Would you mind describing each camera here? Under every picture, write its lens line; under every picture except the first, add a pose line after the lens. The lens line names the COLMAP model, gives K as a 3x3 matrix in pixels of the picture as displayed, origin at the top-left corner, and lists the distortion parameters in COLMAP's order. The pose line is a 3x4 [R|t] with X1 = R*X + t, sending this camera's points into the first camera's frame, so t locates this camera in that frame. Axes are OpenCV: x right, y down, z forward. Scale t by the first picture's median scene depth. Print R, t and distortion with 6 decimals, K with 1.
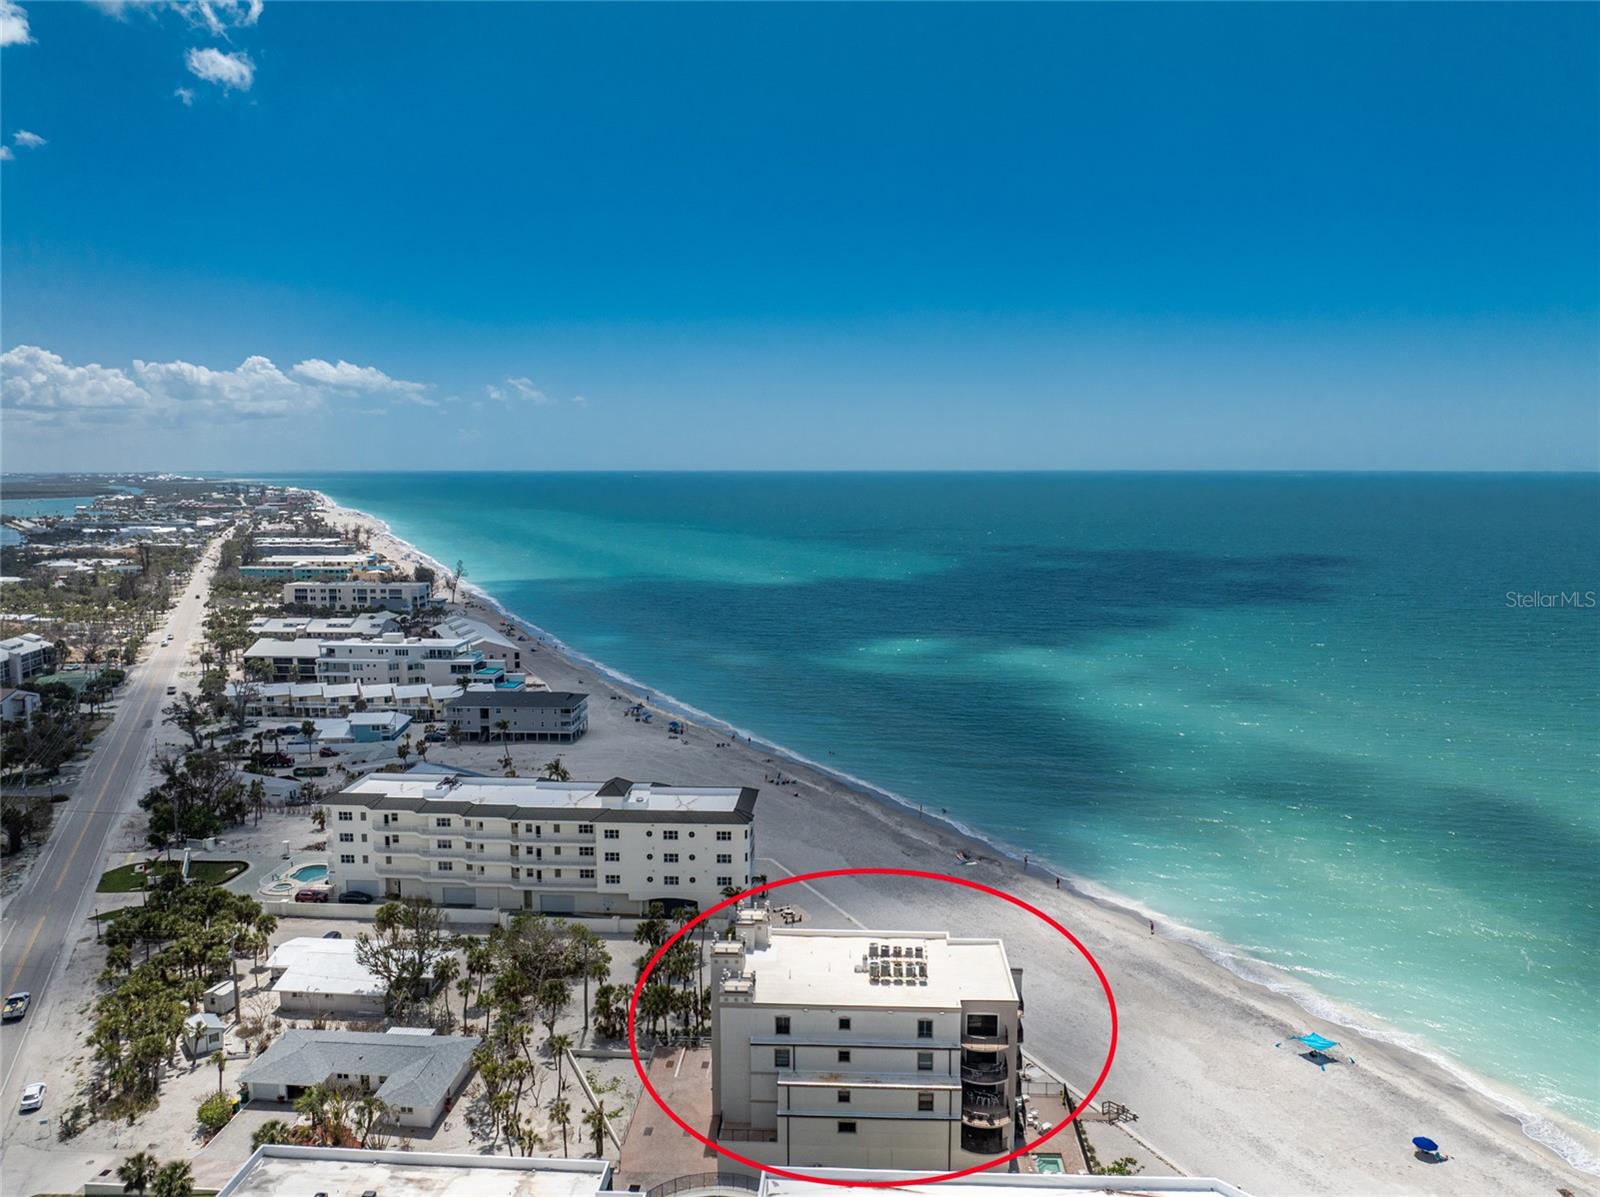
lens RADIAL K [[1146.8, 0, 801.0], [0, 1146.8, 607.2], [0, 0, 1]] dist [-0.025581, -0.011955]
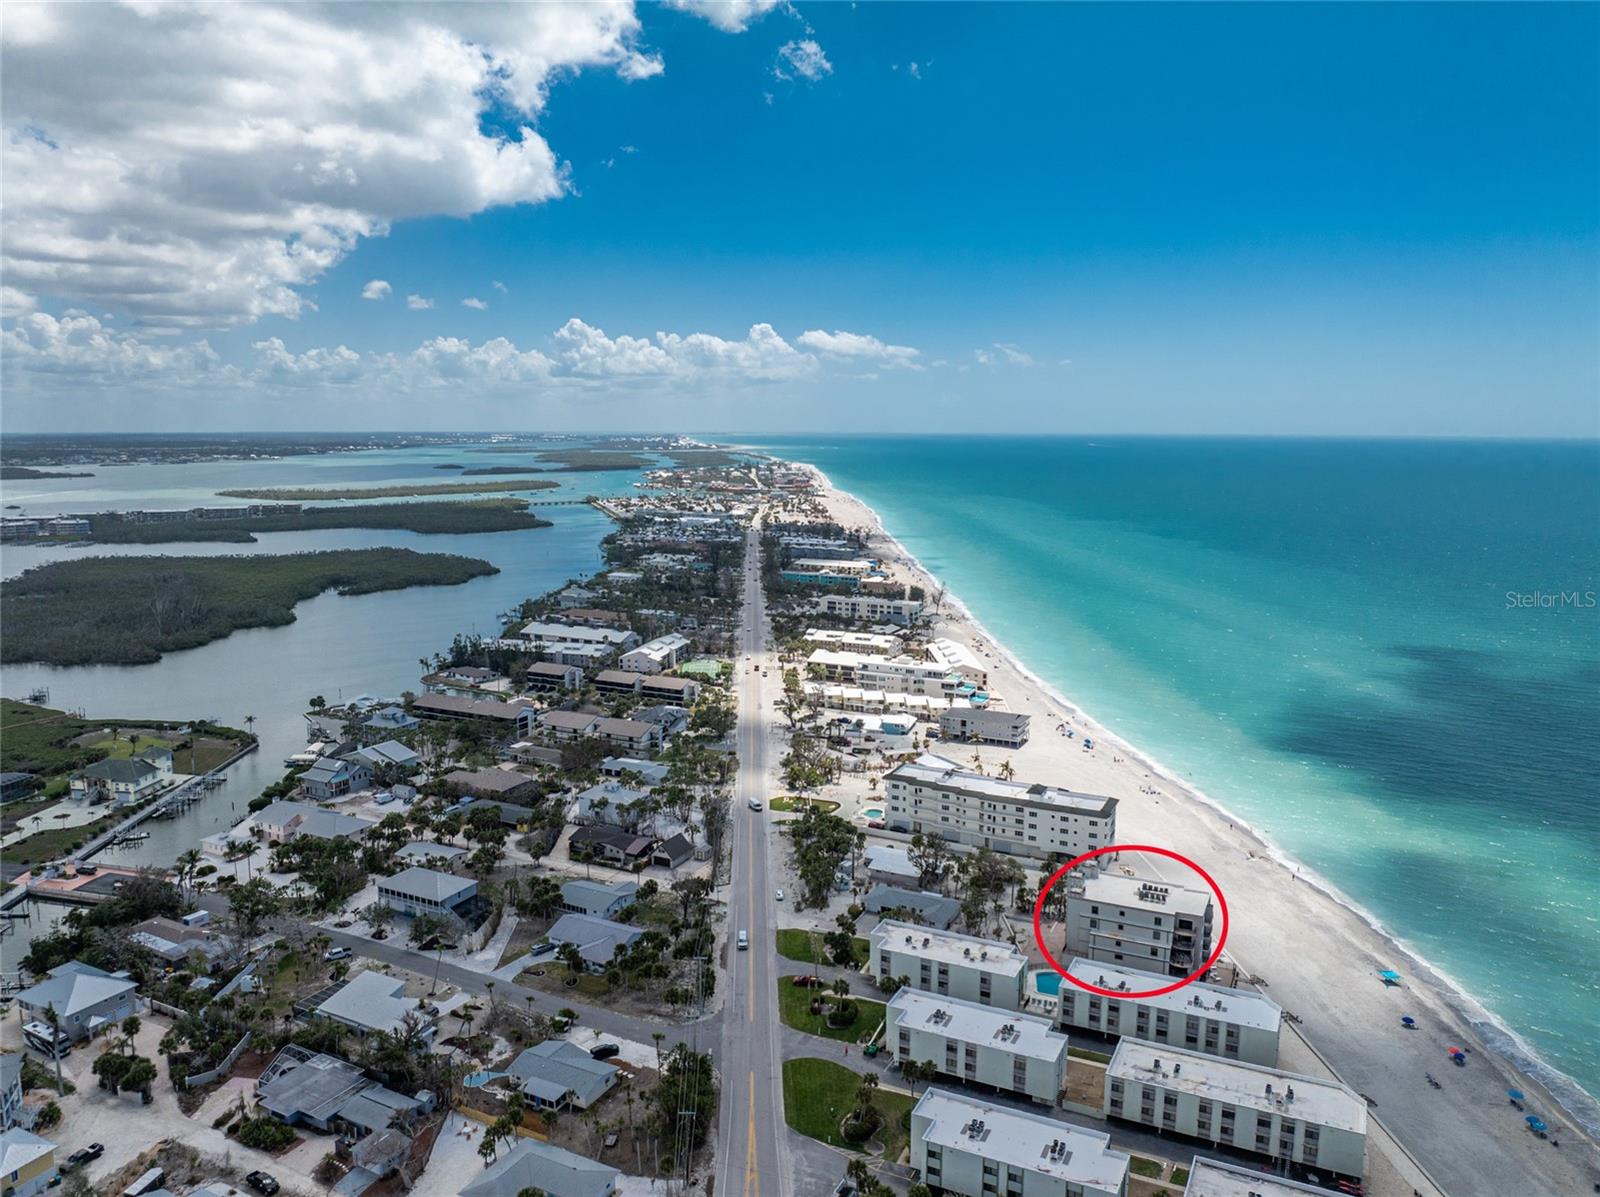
lens RADIAL K [[1146.8, 0, 811.8], [0, 1146.8, 620.1], [0, 0, 1]] dist [-0.025581, -0.011955]
pose [[0.923111, 0.068682, -0.378351, 0.179127], [-0.051990, 0.997177, 0.054172, -0.193101], [0.381004, -0.030336, 0.924076, -0.823536]]
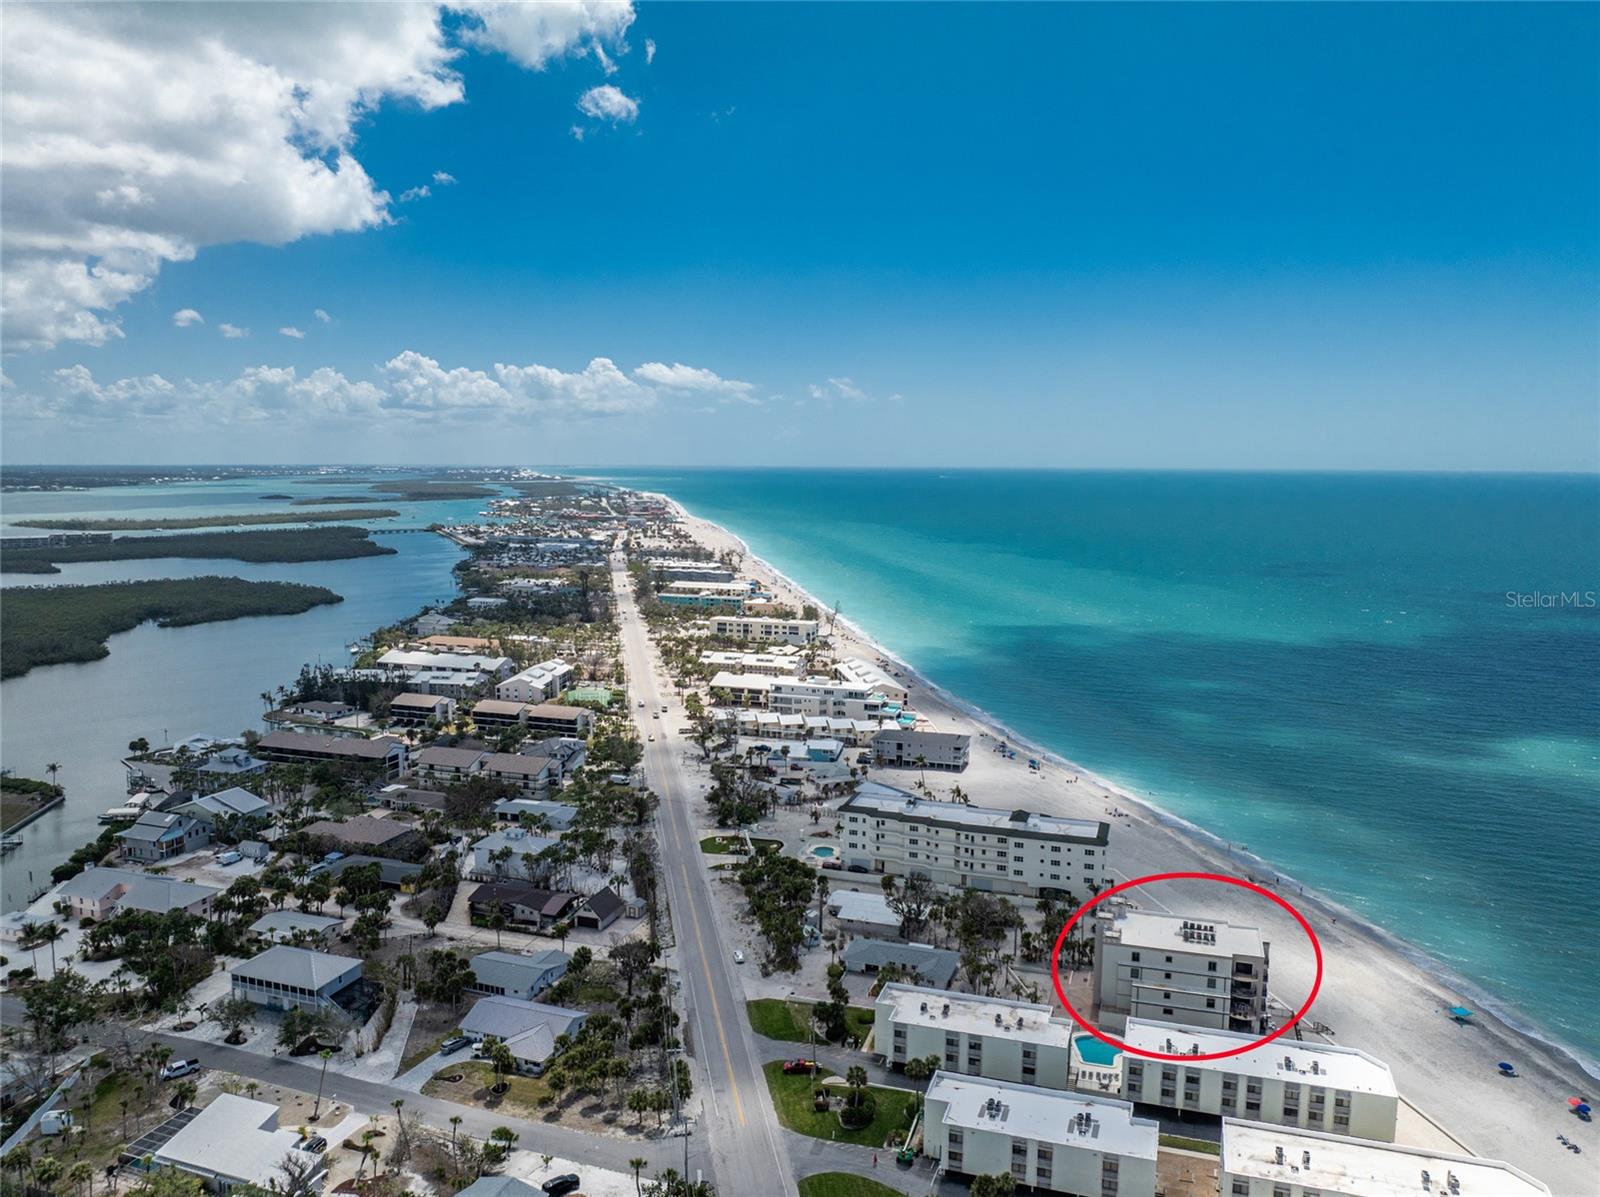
lens RADIAL K [[1146.8, 0, 812.4], [0, 1146.8, 621.5], [0, 0, 1]] dist [-0.025581, -0.011955]
pose [[0.966742, 0.041719, -0.252329, -0.050152], [-0.037761, 0.999076, 0.020513, -0.137213], [0.252952, -0.010303, 0.967424, -0.624219]]
